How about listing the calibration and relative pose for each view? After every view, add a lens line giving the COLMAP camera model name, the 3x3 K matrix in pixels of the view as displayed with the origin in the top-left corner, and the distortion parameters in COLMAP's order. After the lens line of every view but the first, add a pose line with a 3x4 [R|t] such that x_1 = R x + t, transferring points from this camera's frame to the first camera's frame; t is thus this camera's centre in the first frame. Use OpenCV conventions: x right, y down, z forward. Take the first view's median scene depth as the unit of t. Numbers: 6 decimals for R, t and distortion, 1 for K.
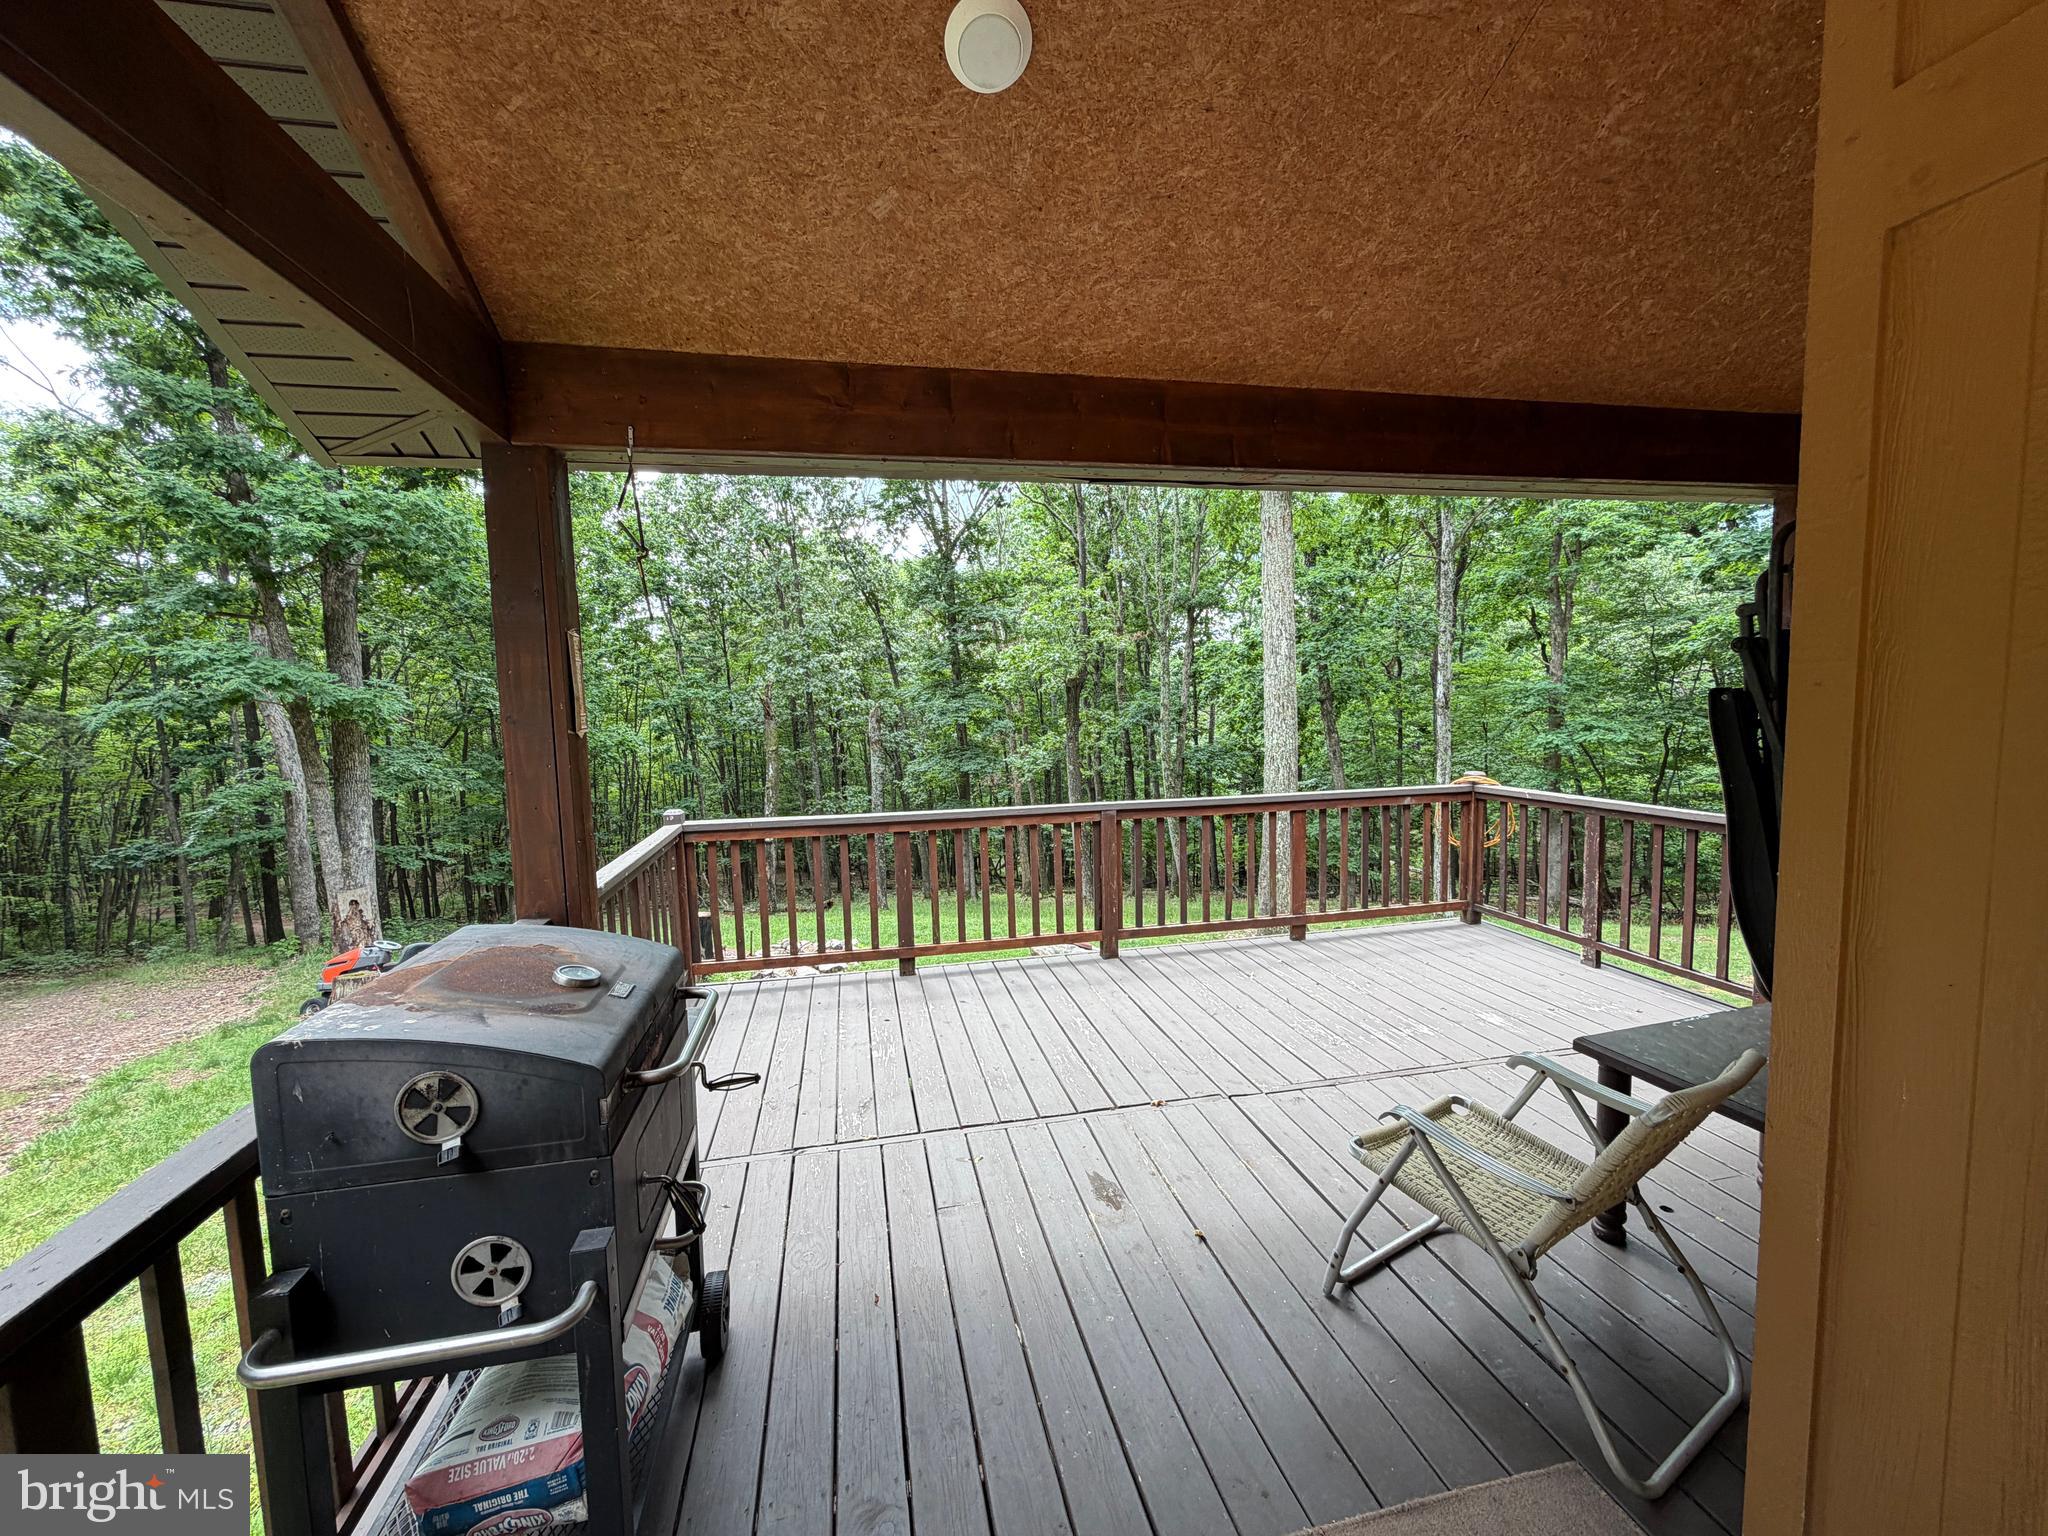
lens RADIAL K [[833.2, 0, 1021.9], [0, 833.2, 773.7], [0, 0, 1]] dist [0.003038, 0.000309]
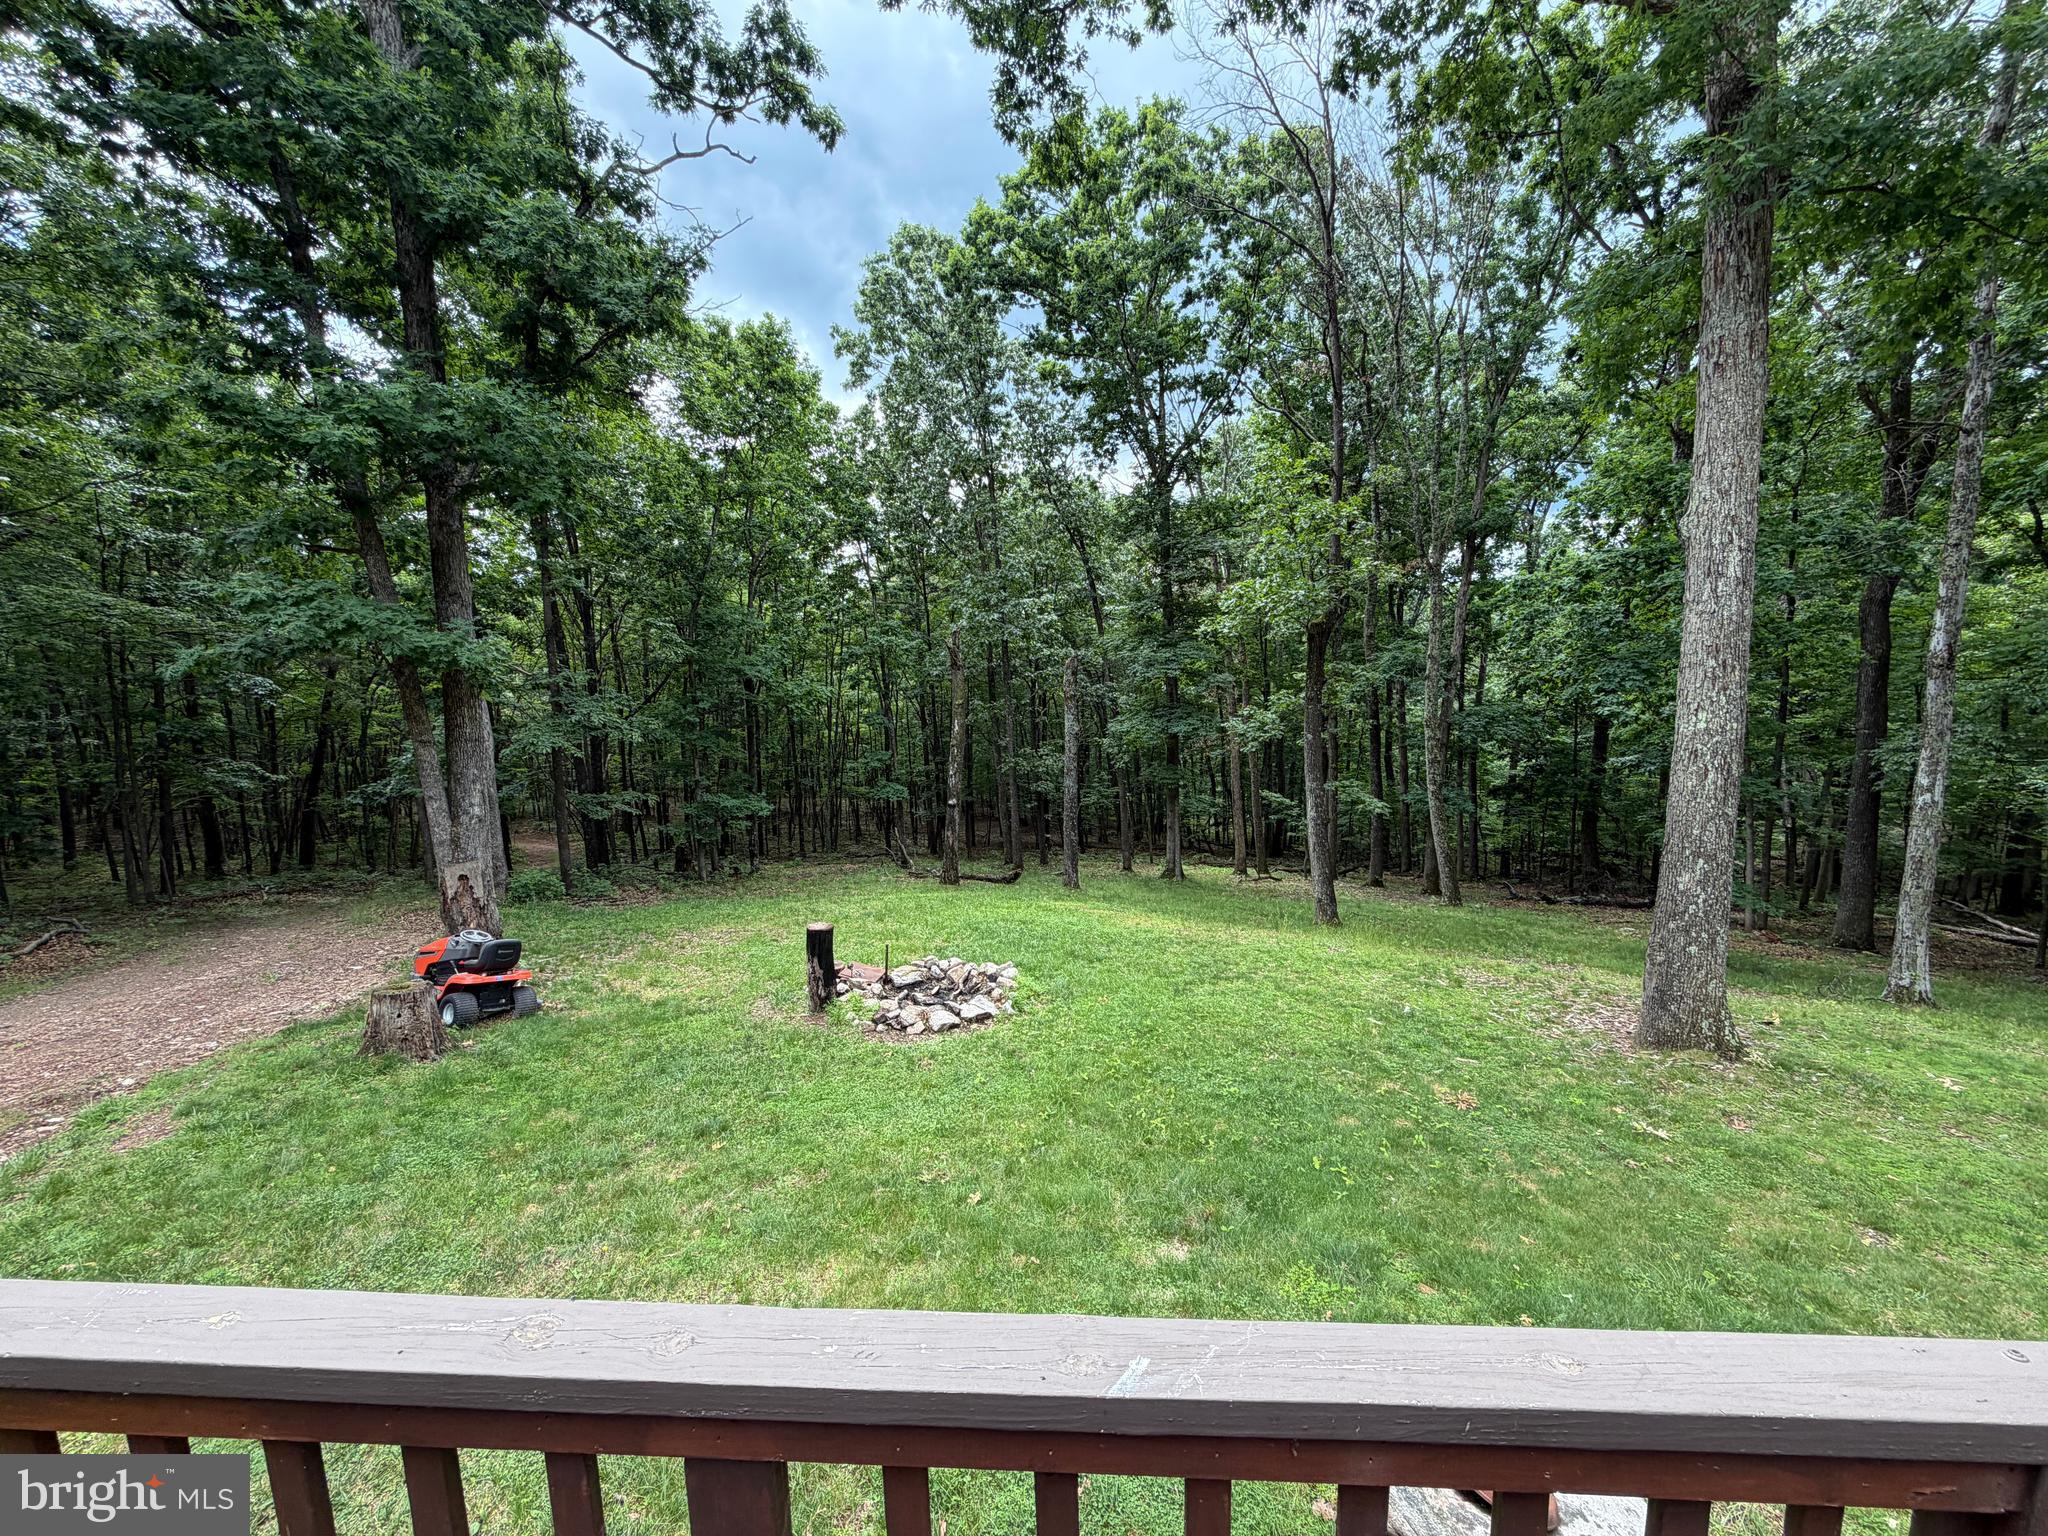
lens RADIAL K [[833.2, 0, 1017.5], [0, 833.2, 762.7], [0, 0, 1]] dist [0.003038, 0.000309]
pose [[0.967049, 0.039868, -0.251449, -0.006495], [-0.027613, 0.998261, 0.052080, -0.011768], [0.253088, -0.043421, 0.966468, 0.120665]]
